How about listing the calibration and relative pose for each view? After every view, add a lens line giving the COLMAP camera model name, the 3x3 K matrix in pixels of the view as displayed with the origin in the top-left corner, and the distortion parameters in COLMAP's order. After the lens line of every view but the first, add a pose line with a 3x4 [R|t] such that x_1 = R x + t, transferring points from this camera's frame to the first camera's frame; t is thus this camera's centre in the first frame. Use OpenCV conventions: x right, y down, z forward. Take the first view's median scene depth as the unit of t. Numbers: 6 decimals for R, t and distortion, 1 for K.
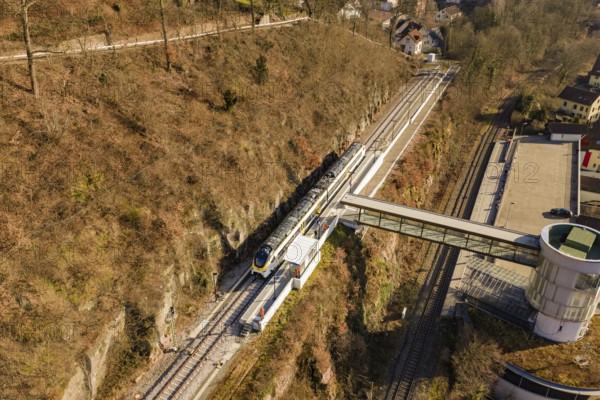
lens RADIAL K [[495.4, 0, 300.0], [0, 495.4, 200.0], [0, 0, 1]] dist [0.014976, -0.011887]
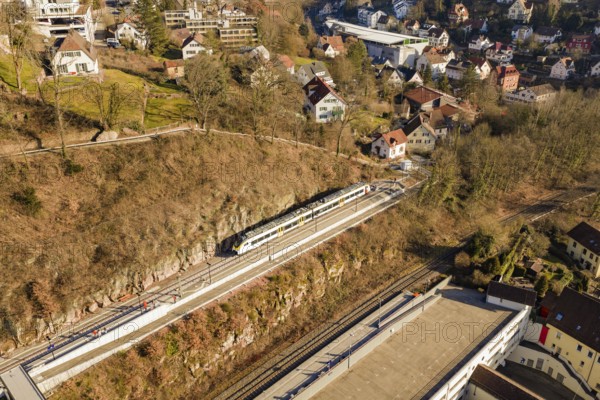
lens RADIAL K [[495.4, 0, 300.0], [0, 495.4, 200.0], [0, 0, 1]] dist [0.014976, -0.011887]
pose [[0.936507, 0.146549, -0.318557, 0.898967], [-0.165976, 0.985524, -0.034560, -0.399338], [0.308881, 0.085239, 0.947274, 0.317057]]
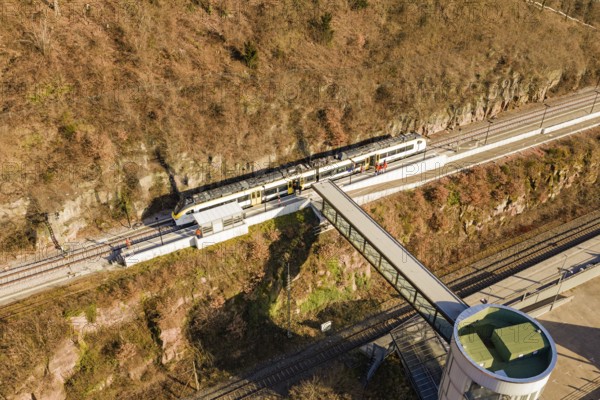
lens RADIAL K [[495.4, 0, 300.0], [0, 495.4, 200.0], [0, 0, 1]] dist [0.014976, -0.011887]
pose [[0.804015, 0.339901, -0.487879, 0.563622], [-0.293041, 0.940451, 0.172279, -0.132866], [0.517384, 0.004453, 0.855742, 0.224961]]
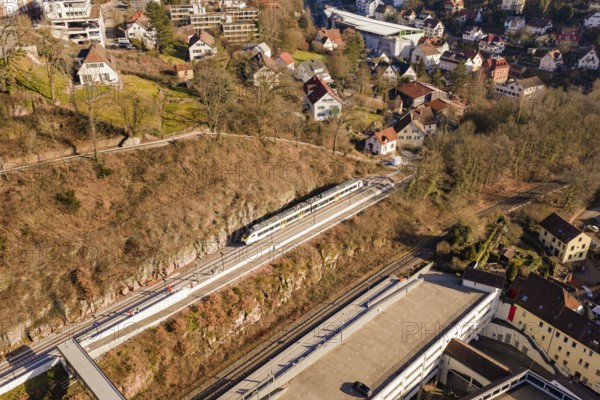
lens RADIAL K [[495.4, 0, 300.0], [0, 495.4, 200.0], [0, 0, 1]] dist [0.014976, -0.011887]
pose [[0.936996, 0.158100, -0.311516, 0.956616], [-0.164916, 0.986297, 0.004517, -0.448092], [0.307962, 0.047142, 0.950230, 0.110136]]
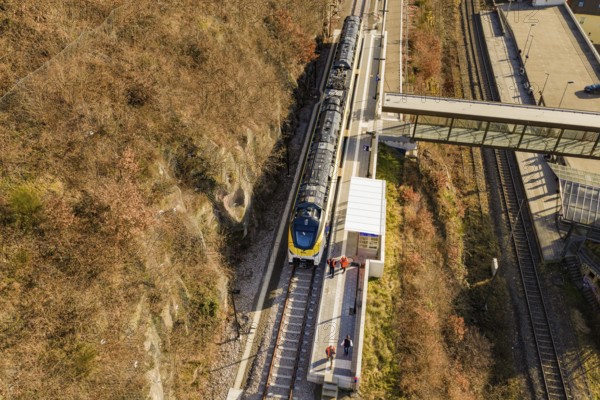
lens RADIAL K [[495.4, 0, 300.0], [0, 495.4, 200.0], [0, 0, 1]] dist [0.014976, -0.011887]
pose [[0.968928, -0.161236, 0.187569, -0.157691], [0.126777, 0.974881, 0.183126, -0.011379], [-0.212384, -0.153656, 0.965030, 0.462649]]
